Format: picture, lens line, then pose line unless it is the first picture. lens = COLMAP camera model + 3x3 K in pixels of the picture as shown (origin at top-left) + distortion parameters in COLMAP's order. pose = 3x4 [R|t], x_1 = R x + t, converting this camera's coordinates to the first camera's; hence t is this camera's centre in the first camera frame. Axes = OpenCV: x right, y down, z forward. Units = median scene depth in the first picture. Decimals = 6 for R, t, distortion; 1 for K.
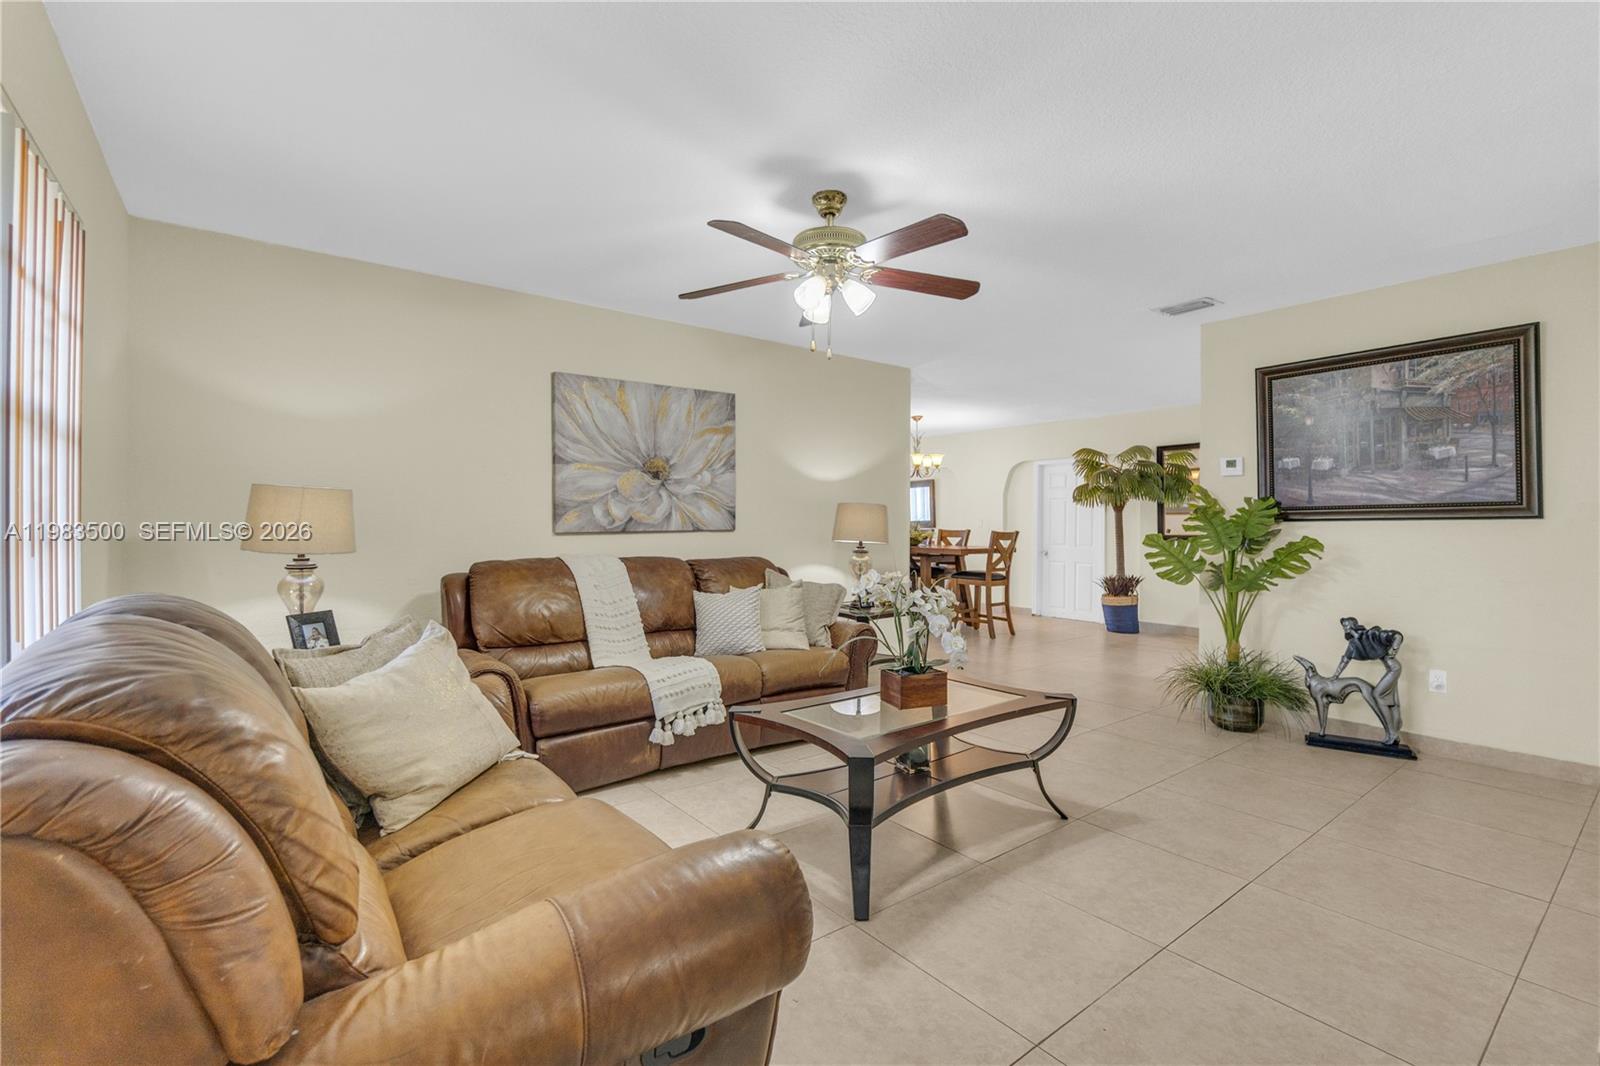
lens RADIAL K [[696.5, 0, 786.8], [0, 696.5, 519.8], [0, 0, 1]] dist [-0.006485, -0.000706]
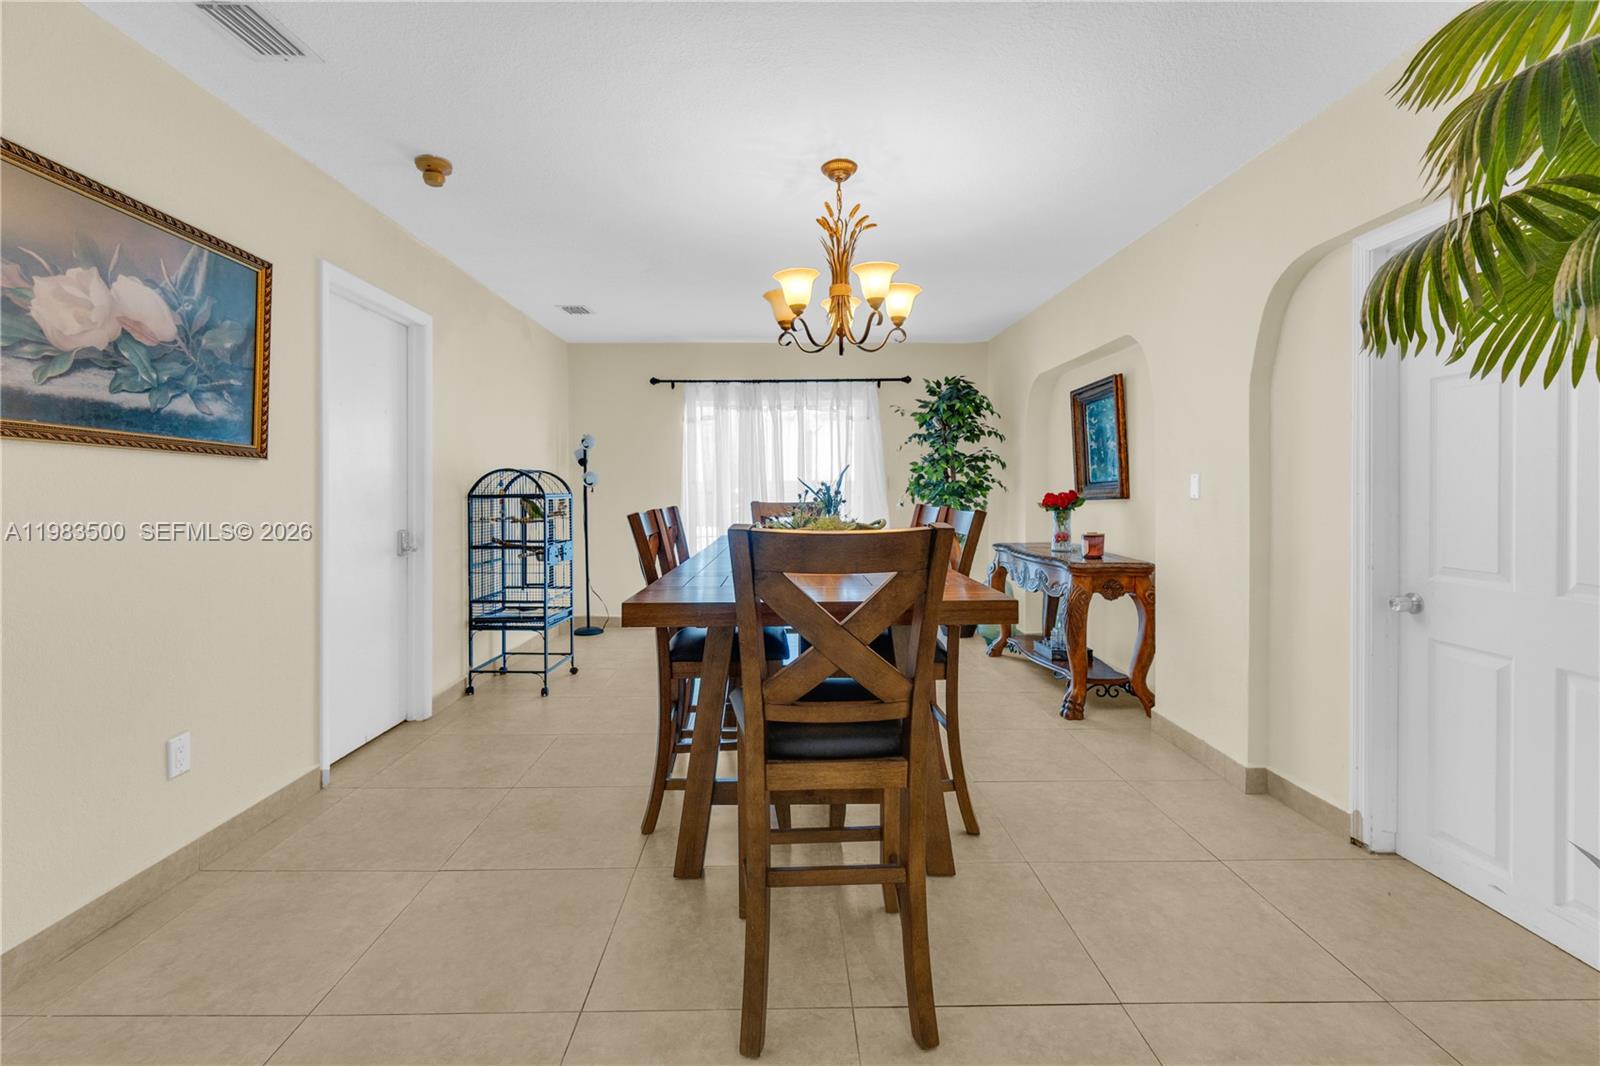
lens RADIAL K [[696.5, 0, 790.8], [0, 696.5, 491.6], [0, 0, 1]] dist [-0.006485, -0.000706]
pose [[0.806511, -0.009546, -0.591142, 0.700498], [0.012531, 0.999921, 0.000950, 0.009851], [0.591086, -0.008174, 0.806567, 1.394912]]
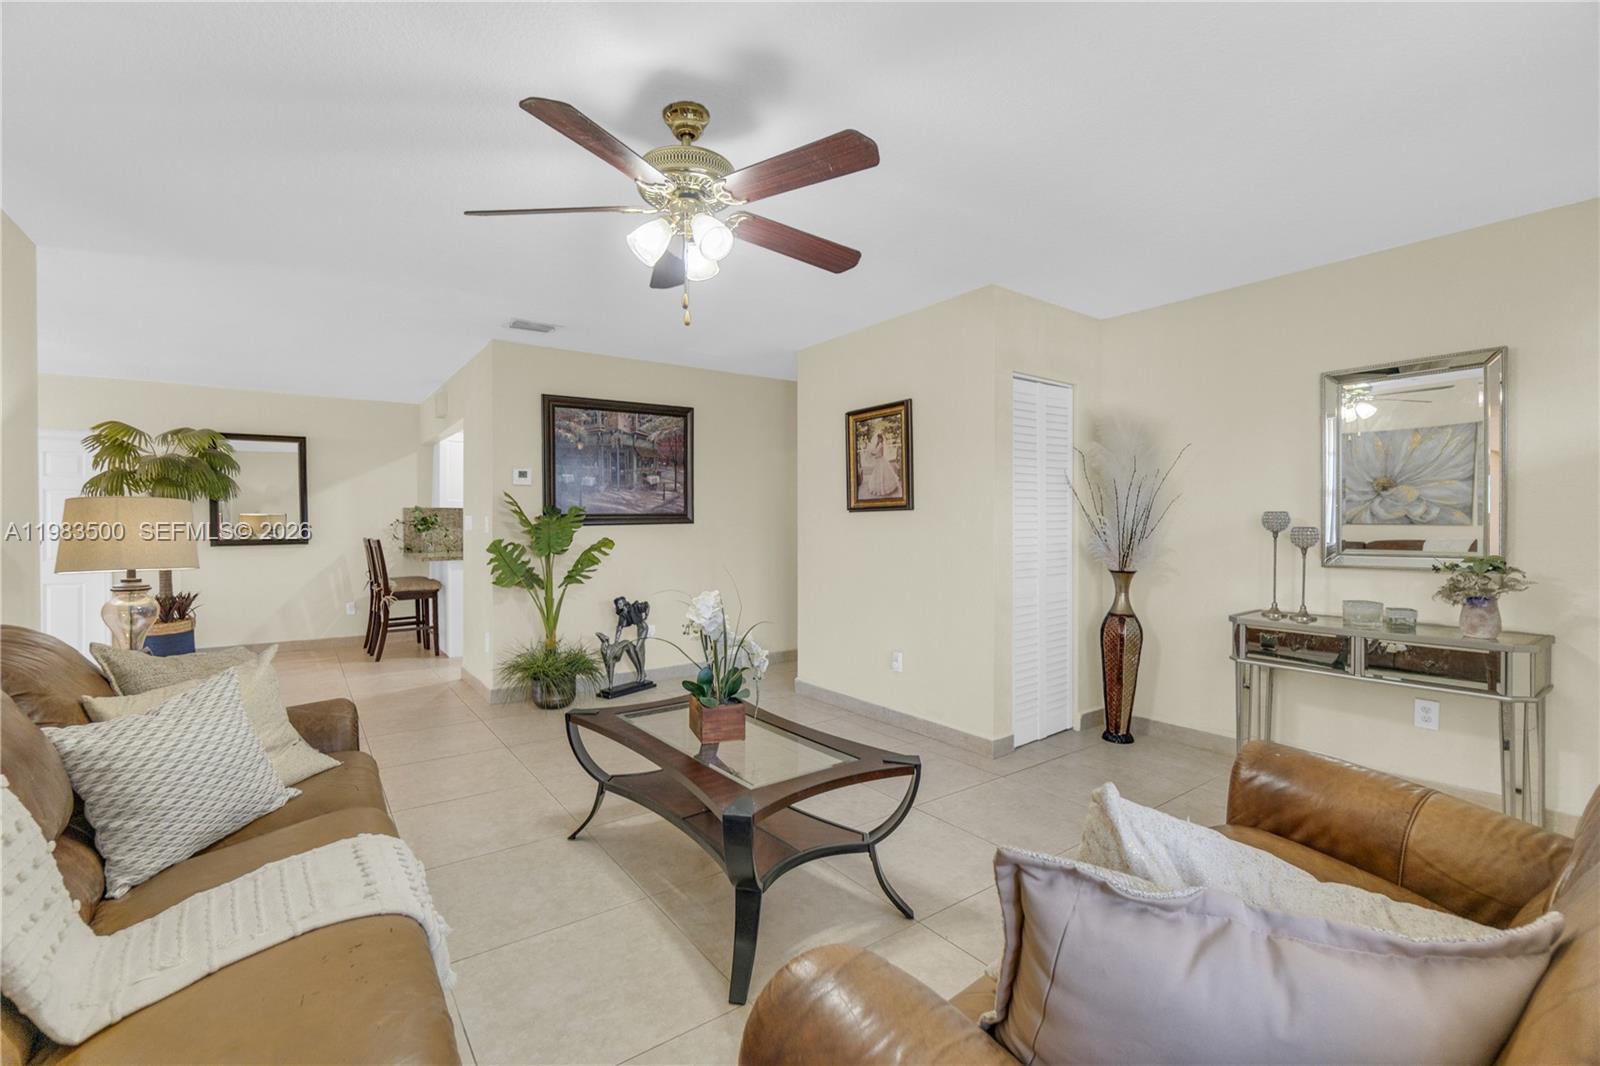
lens RADIAL K [[696.5, 0, 792.9], [0, 696.5, 528.5], [0, 0, 1]] dist [-0.006485, -0.000706]
pose [[0.039723, -0.014316, 0.999108, -0.438510], [-0.005714, 0.999878, 0.014554, -0.012357], [-0.999194, -0.006287, 0.039637, 0.503426]]
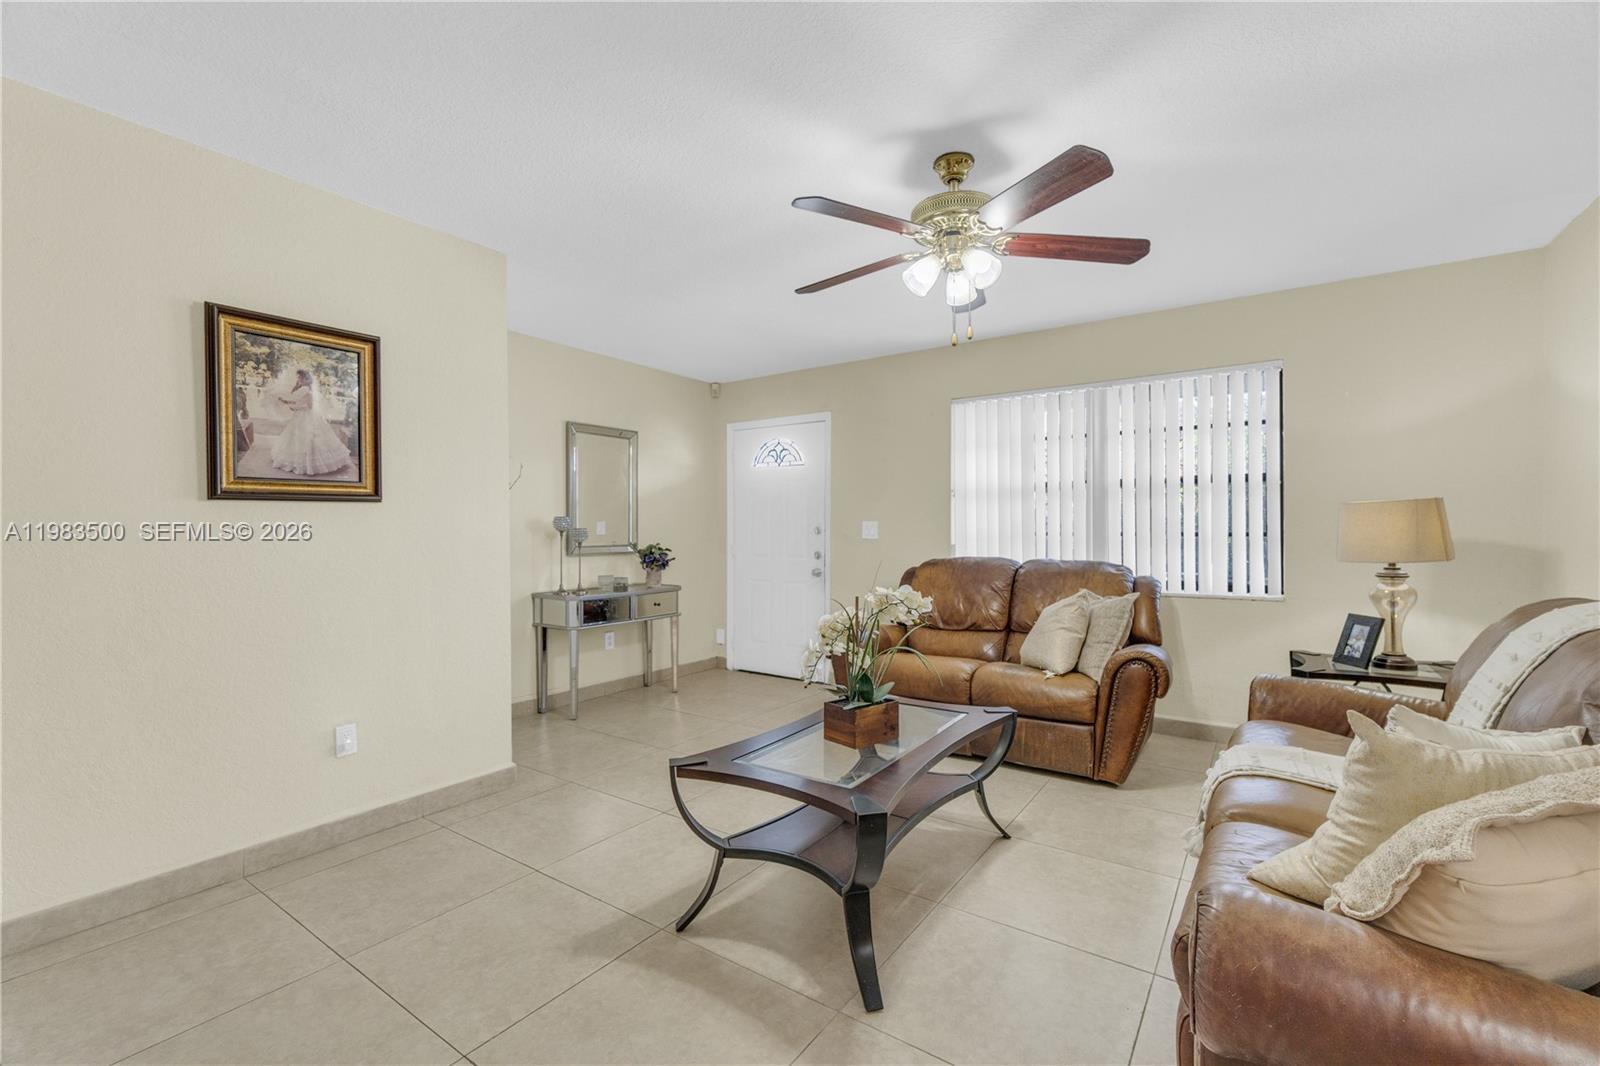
lens RADIAL K [[696.5, 0, 795.6], [0, 696.5, 532.7], [0, 0, 1]] dist [-0.006485, -0.000706]
pose [[-0.958927, -0.000478, -0.283652, 0.321880], [-0.000058, 0.999999, -0.001489, 0.004018], [0.283652, -0.001412, -0.958926, 1.092366]]
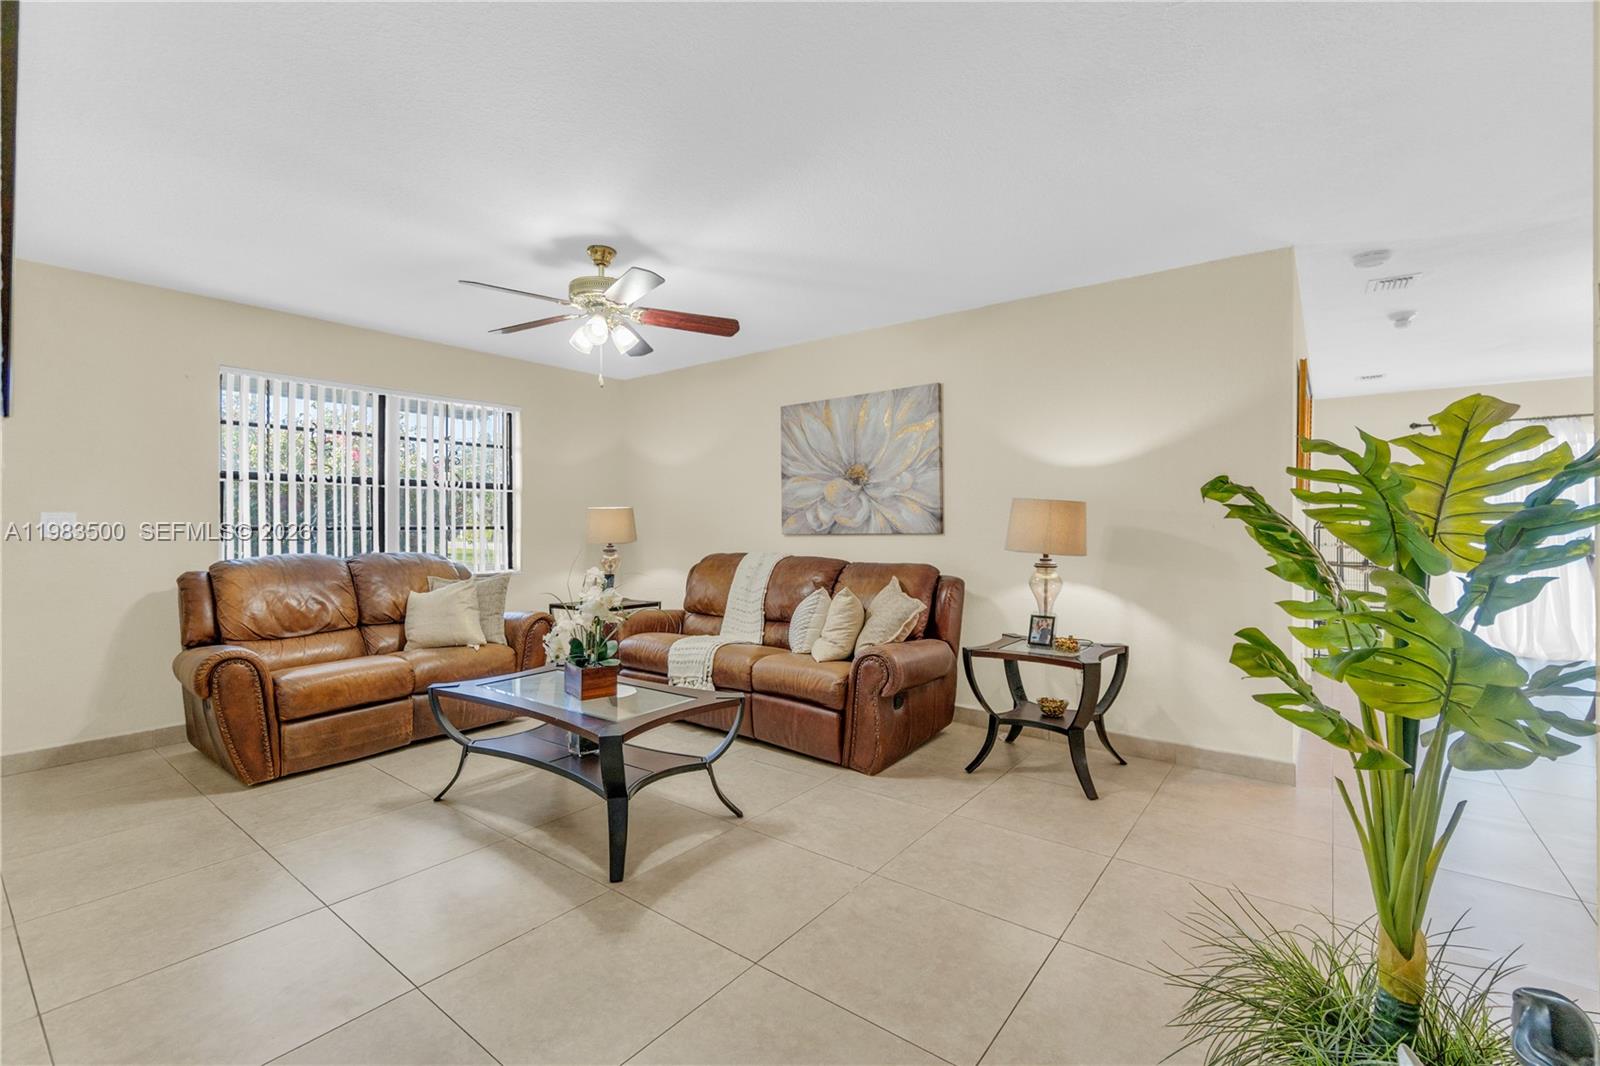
lens RADIAL K [[696.5, 0, 793.0], [0, 696.5, 515.8], [0, 0, 1]] dist [-0.006485, -0.000706]
pose [[0.258341, -0.019117, -0.965865, 0.793248], [0.004622, 0.999817, -0.018552, 0.007658], [0.966043, 0.000329, 0.258382, 0.623934]]
